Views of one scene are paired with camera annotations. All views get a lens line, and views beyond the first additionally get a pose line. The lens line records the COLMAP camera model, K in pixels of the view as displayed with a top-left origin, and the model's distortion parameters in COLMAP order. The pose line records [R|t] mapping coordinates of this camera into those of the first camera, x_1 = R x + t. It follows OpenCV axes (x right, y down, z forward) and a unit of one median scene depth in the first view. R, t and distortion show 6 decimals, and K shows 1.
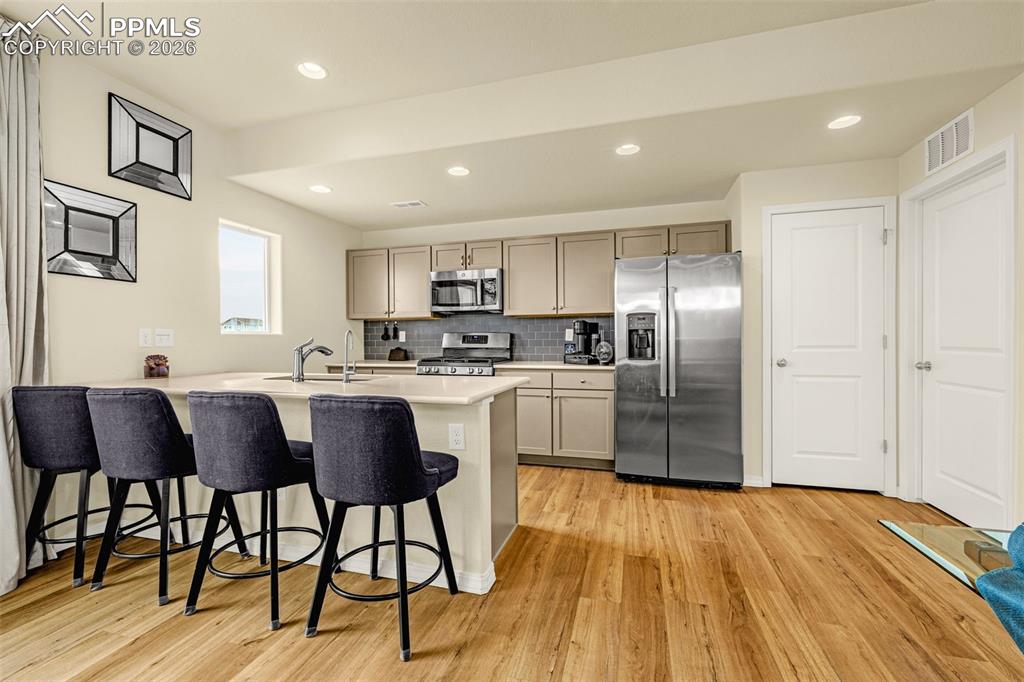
lens RADIAL K [[455.8, 0, 504.2], [0, 455.8, 342.4], [0, 0, 1]] dist [0.000236, -0.000110]
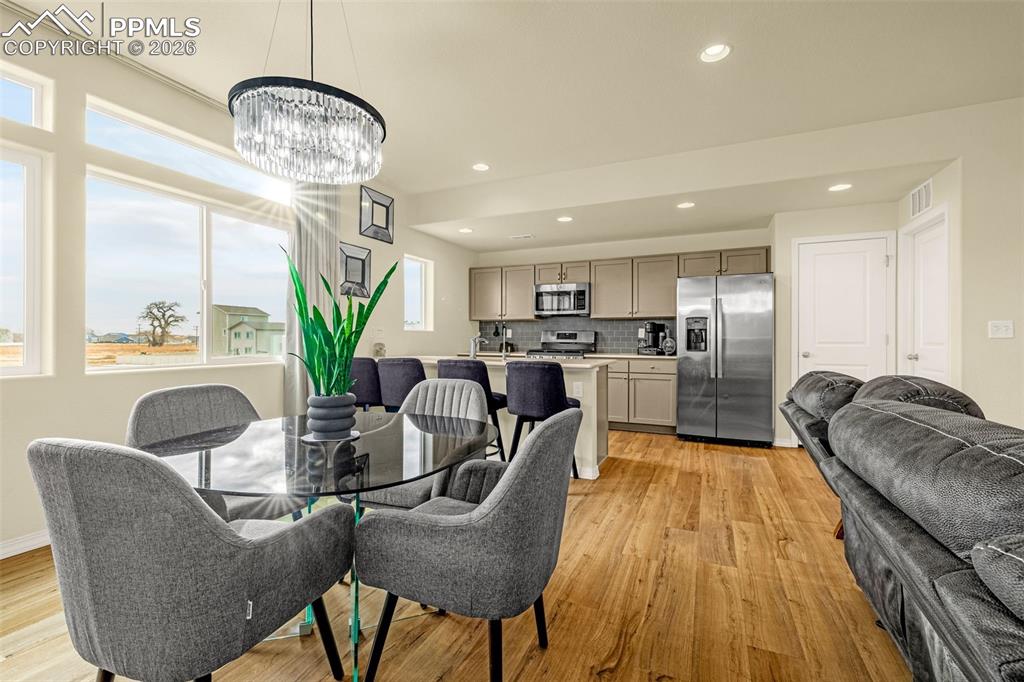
lens RADIAL K [[463.7, 0, 501.2], [0, 463.7, 338.3], [0, 0, 1]] dist [0.000652, 0.000157]
pose [[0.990047, 0.009664, -0.140403, -0.086266], [-0.010841, 0.999912, -0.007617, 0.016464], [0.140317, 0.009064, 0.990065, -0.465178]]
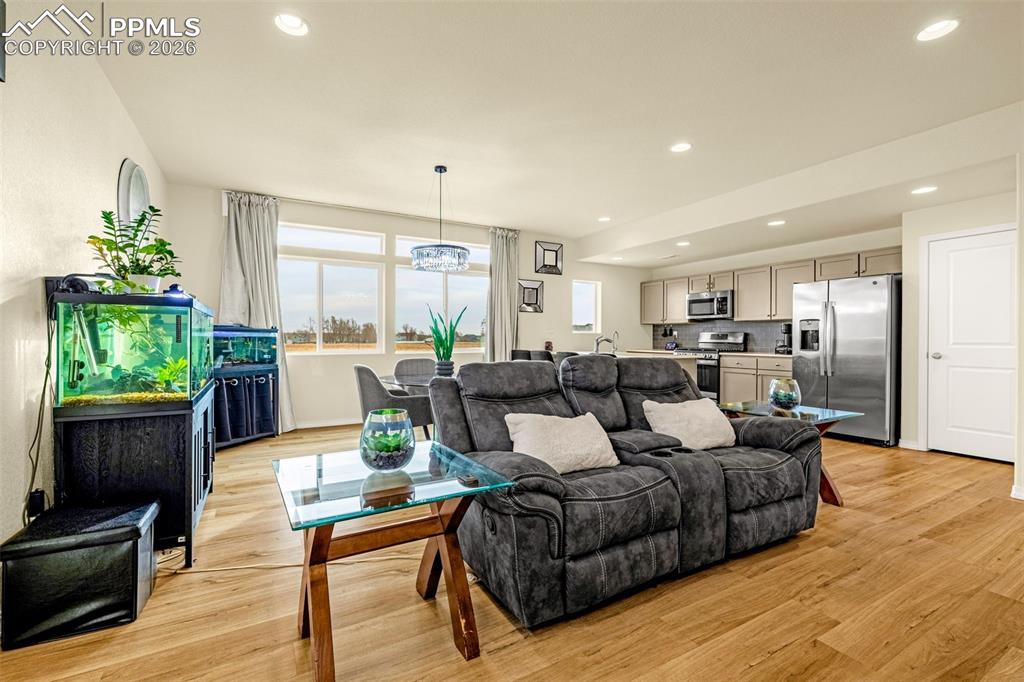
lens RADIAL K [[442.7, 0, 492.8], [0, 442.7, 339.5], [0, 0, 1]] dist [0.000073, -0.000049]
pose [[0.712846, 0.010870, -0.701237, 0.574579], [-0.012986, 0.999913, 0.002299, 0.011584], [0.701201, 0.007468, 0.712925, -0.755001]]
